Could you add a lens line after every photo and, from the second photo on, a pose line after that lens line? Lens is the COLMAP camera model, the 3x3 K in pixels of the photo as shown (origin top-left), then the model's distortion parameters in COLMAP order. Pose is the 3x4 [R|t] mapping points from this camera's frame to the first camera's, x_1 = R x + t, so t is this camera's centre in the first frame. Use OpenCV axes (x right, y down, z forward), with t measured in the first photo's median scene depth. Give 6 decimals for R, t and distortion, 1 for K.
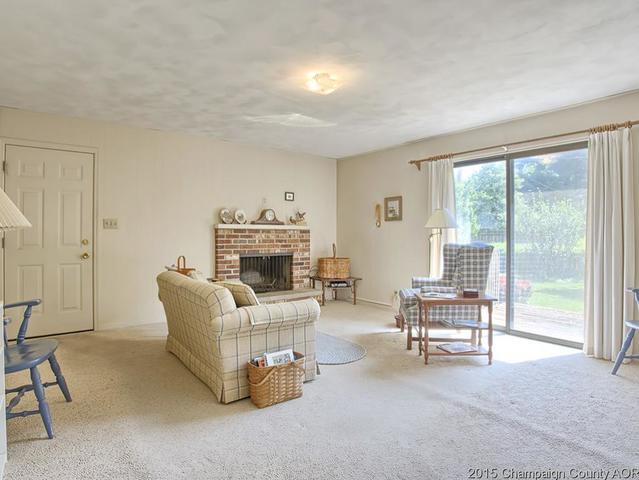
lens RADIAL K [[391.9, 0, 320.6], [0, 391.9, 239.1], [0, 0, 1]] dist [-0.063322, 0.007283]
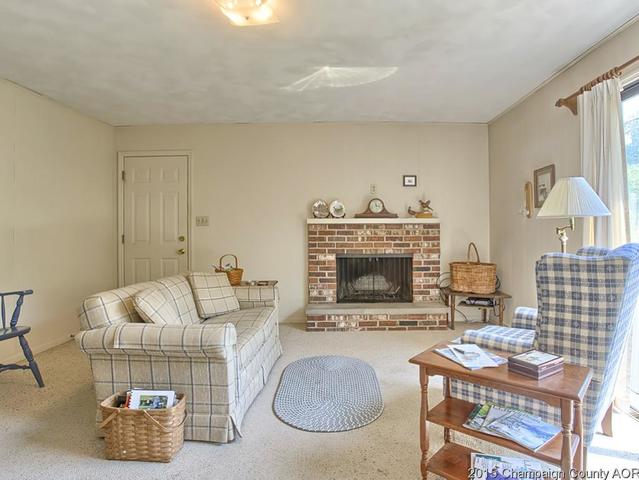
lens RADIAL K [[391.9, 0, 319.5], [0, 391.9, 233.9], [0, 0, 1]] dist [-0.063322, 0.007283]
pose [[0.765375, 0.000329, -0.643584, 0.306282], [-0.000495, 1.000000, -0.000078, -0.004706], [0.643584, 0.000378, 0.765375, 0.328658]]
